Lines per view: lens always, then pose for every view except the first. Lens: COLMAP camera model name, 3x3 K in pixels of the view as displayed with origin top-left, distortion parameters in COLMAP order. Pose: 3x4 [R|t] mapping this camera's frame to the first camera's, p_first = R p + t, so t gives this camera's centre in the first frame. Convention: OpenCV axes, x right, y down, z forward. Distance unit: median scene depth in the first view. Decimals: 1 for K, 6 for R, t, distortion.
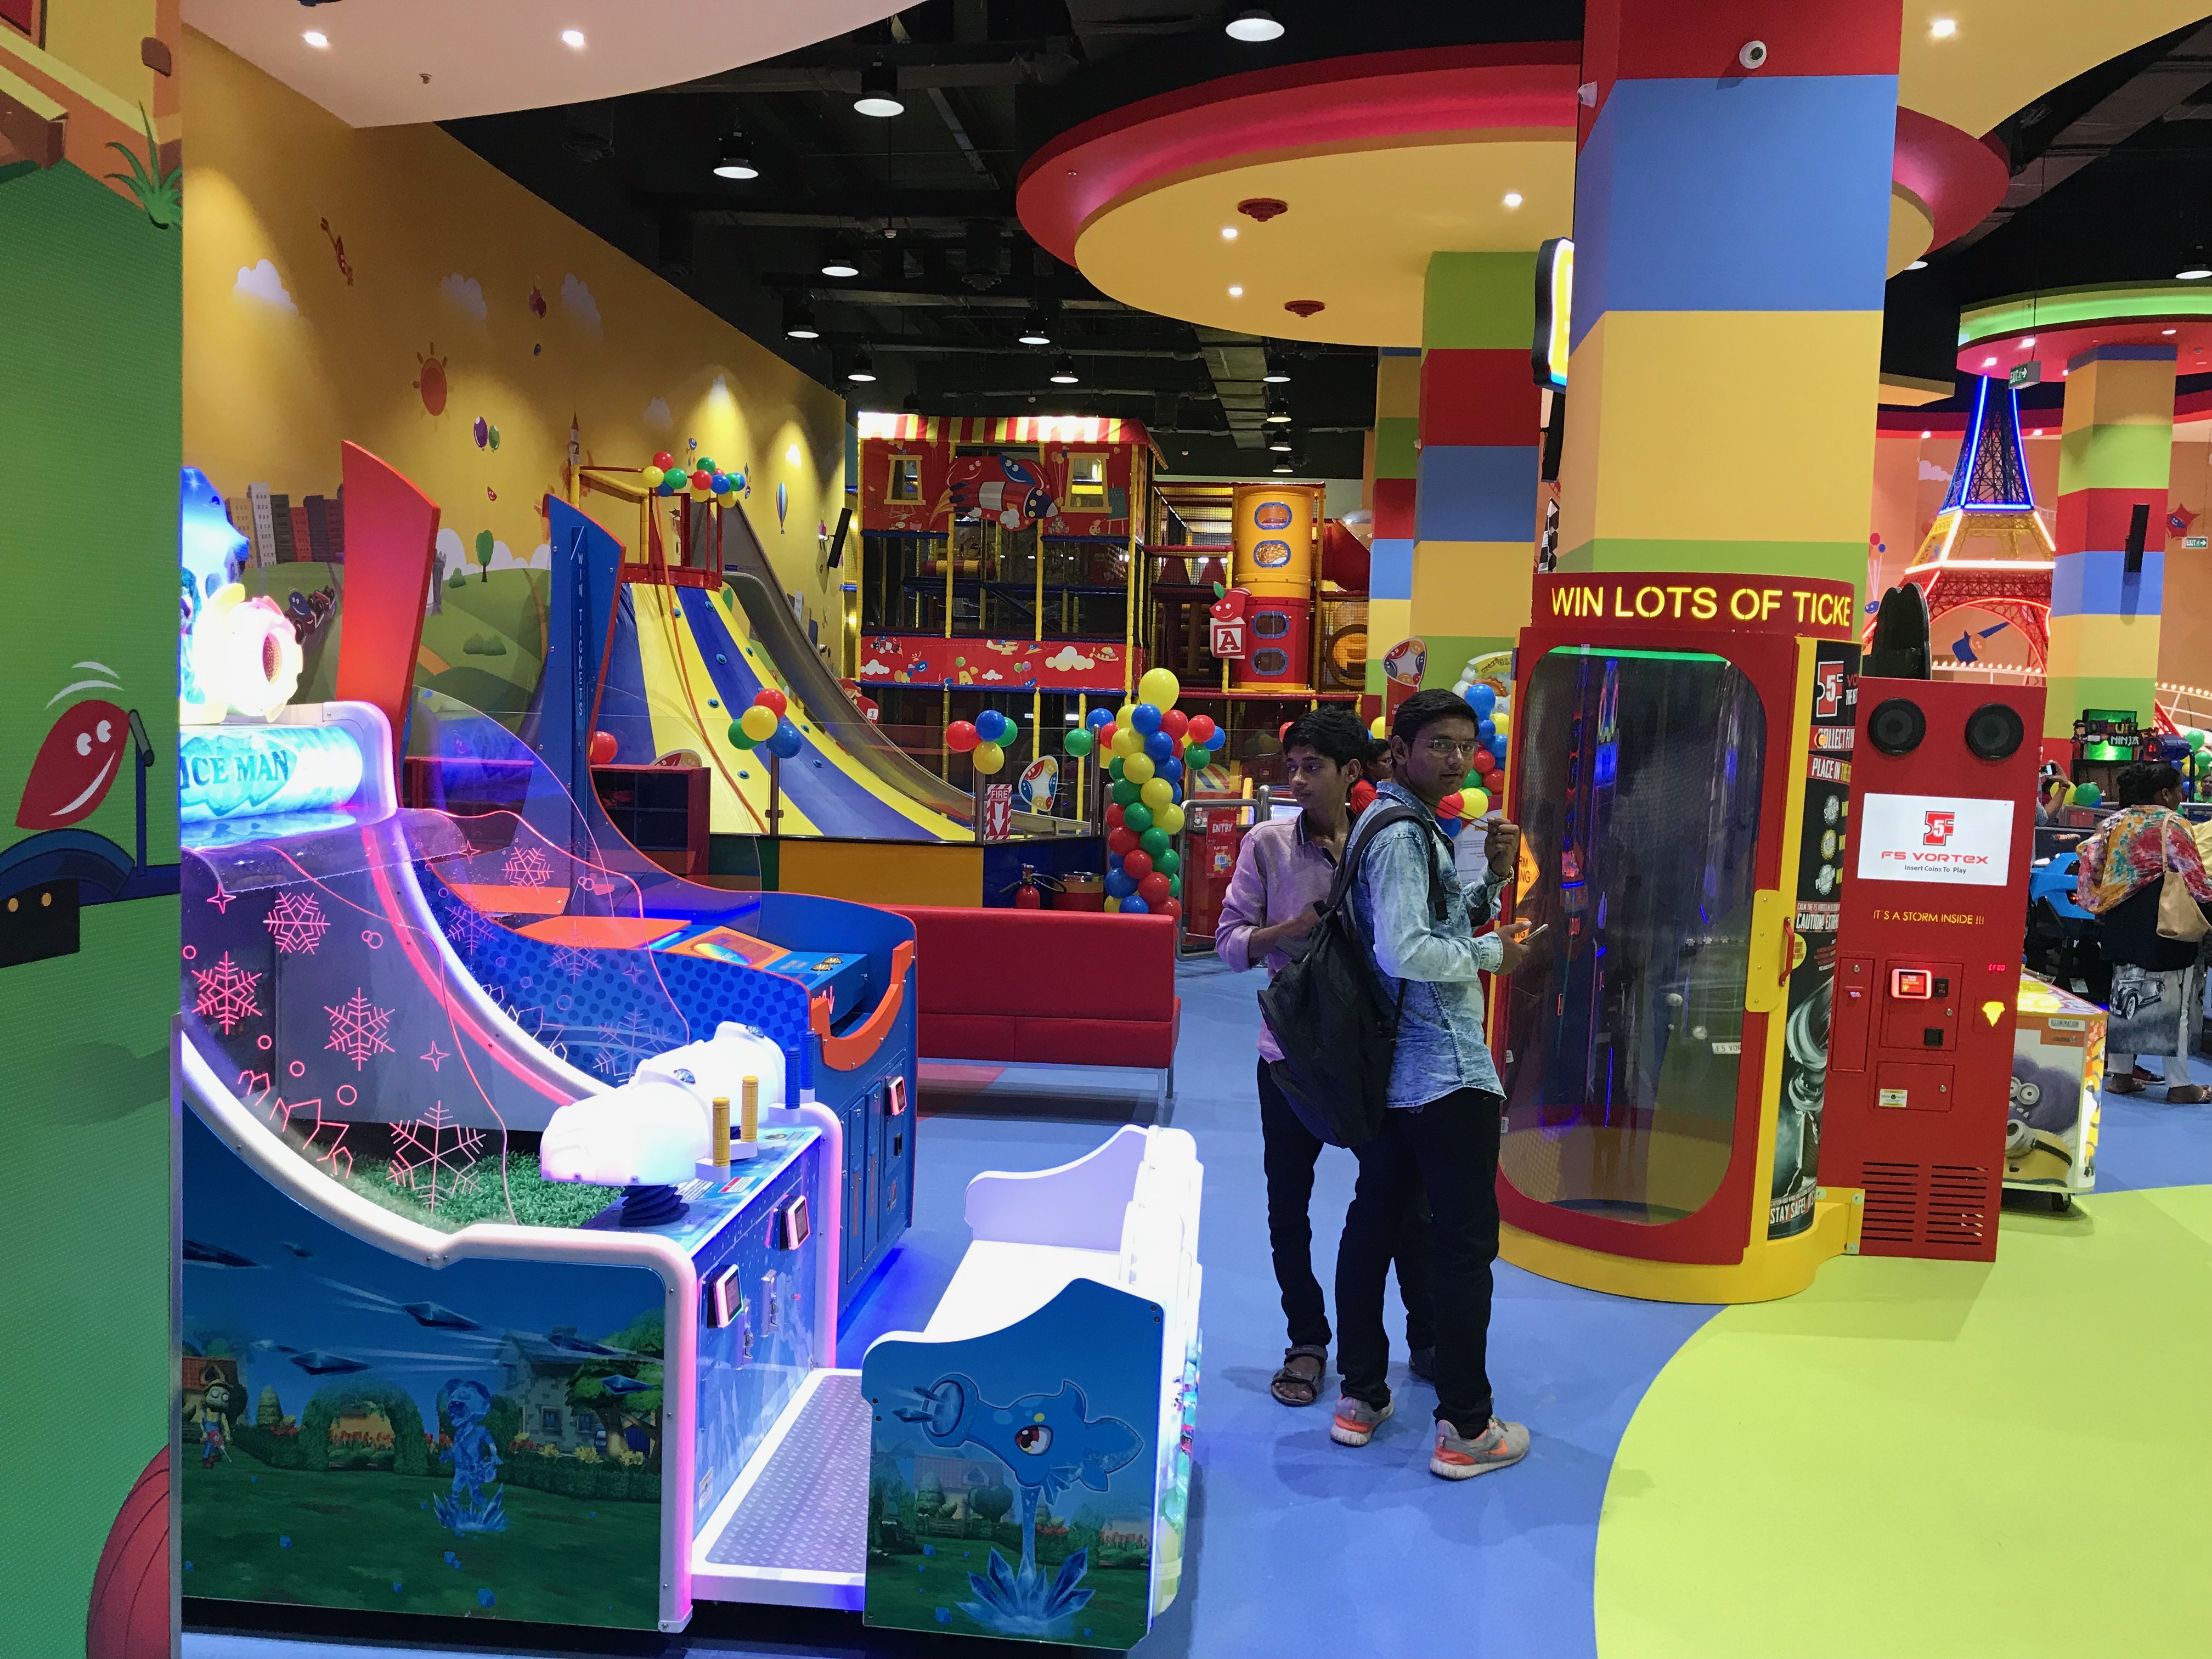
lens RADIAL K [[1806.2, 0, 1094.9], [0, 1806.2, 816.8], [0, 0, 1]] dist [0.053750, -0.061528]
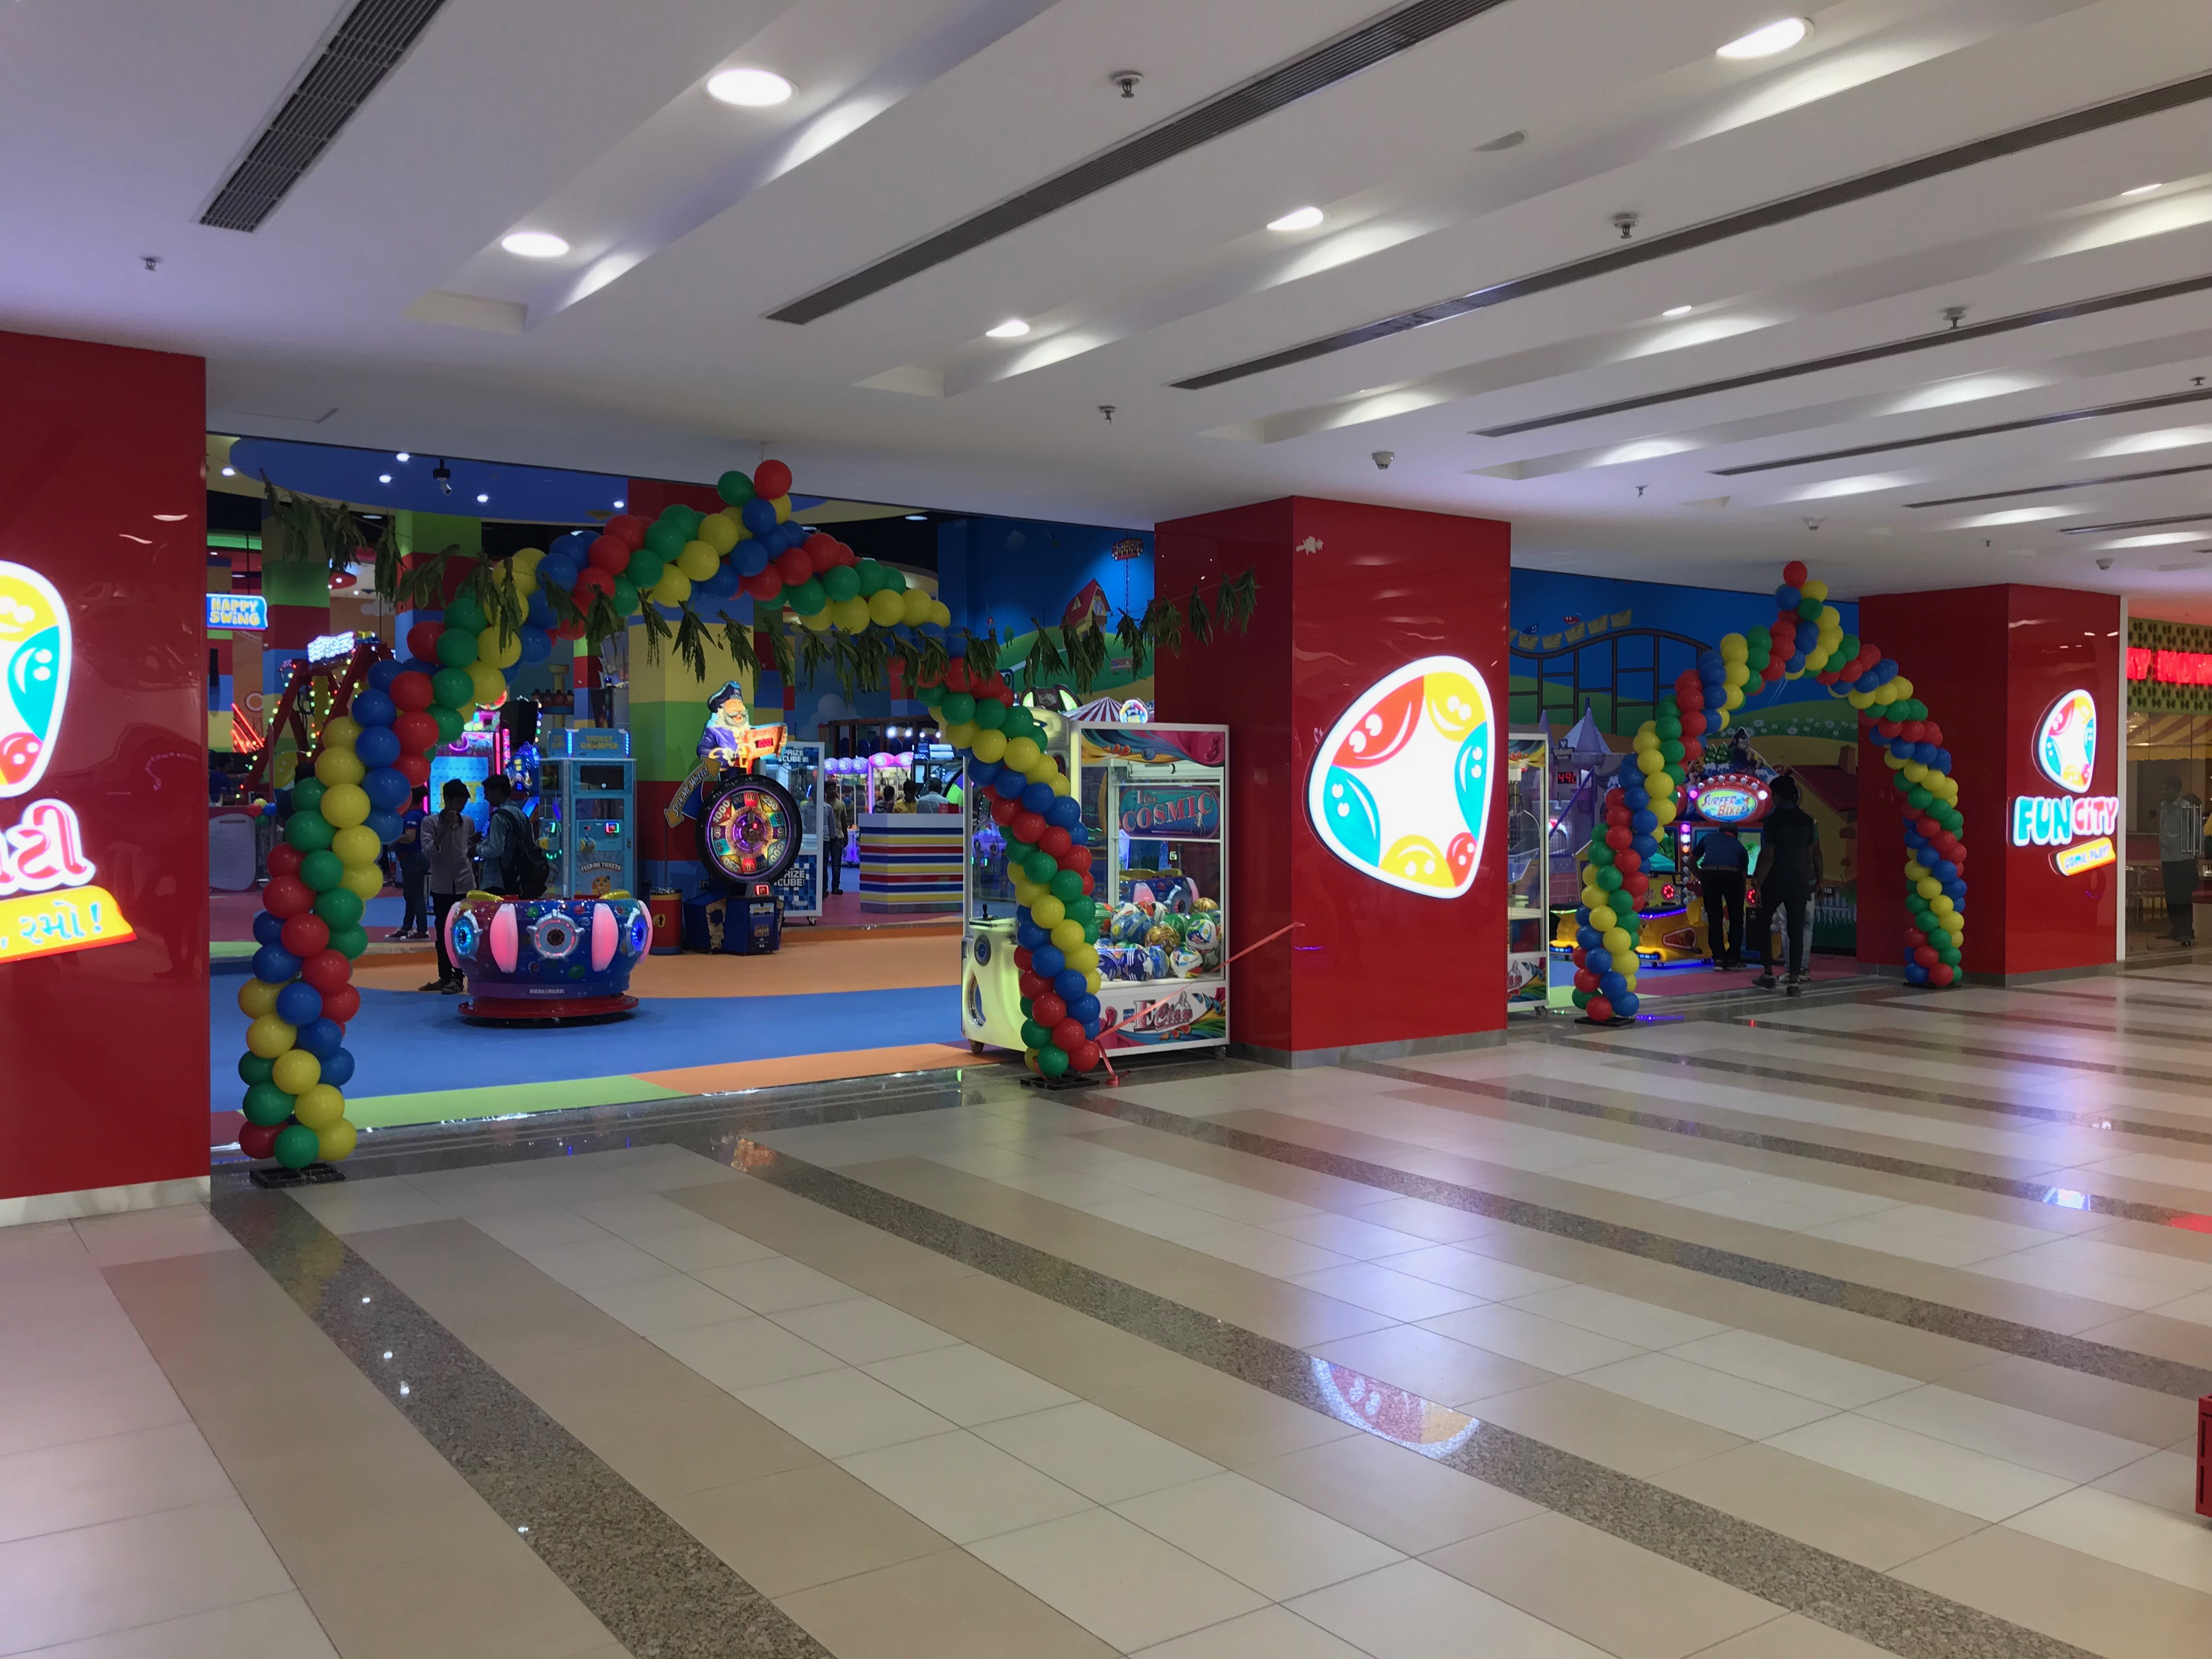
lens RADIAL K [[1797.0, 0, 1103.8], [0, 1797.0, 812.7], [0, 0, 1]] dist [0.070025, -0.107280]
pose [[0.743856, -0.037012, 0.667314, 0.147792], [0.063571, 0.997857, -0.015518, 0.251636], [-0.665310, 0.053965, 0.744615, -3.158605]]
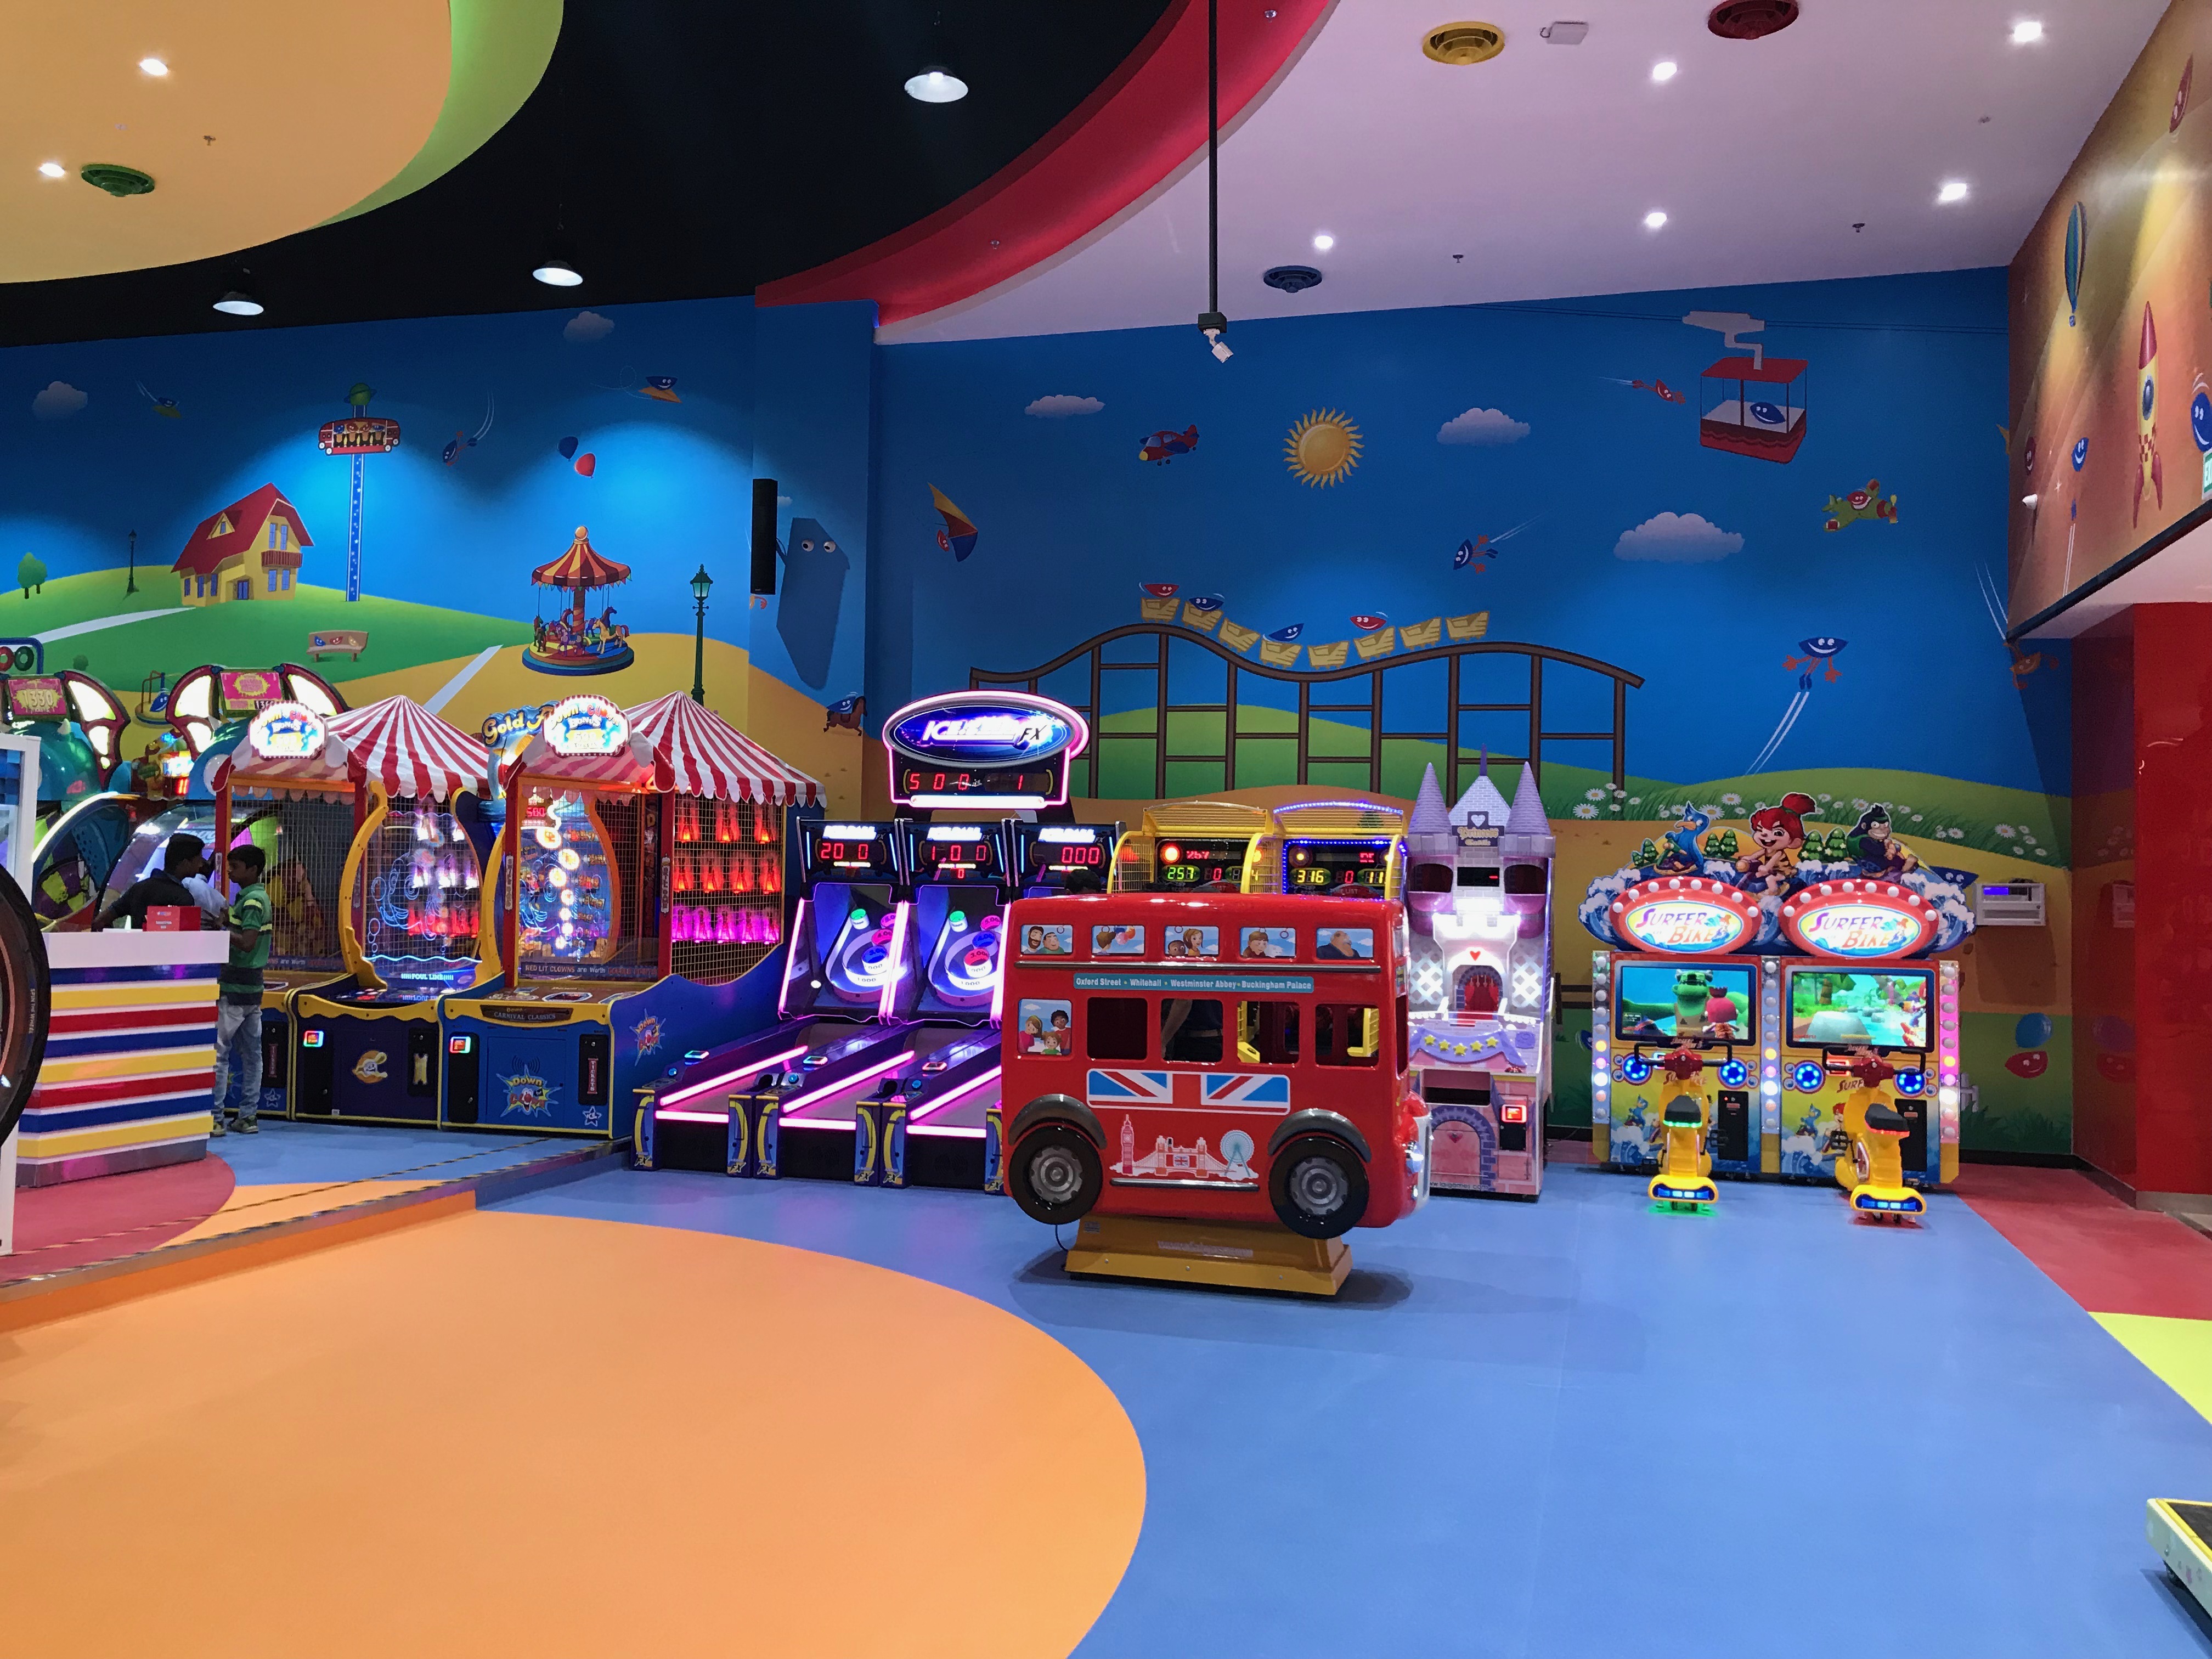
lens RADIAL K [[1797.0, 0, 1103.8], [0, 1797.0, 812.7], [0, 0, 1]] dist [0.070025, -0.107280]
pose [[0.169907, 0.013694, 0.985365, 0.921750], [0.048962, 0.998551, -0.022319, 0.151481], [-0.984243, 0.052038, 0.168990, -1.335157]]
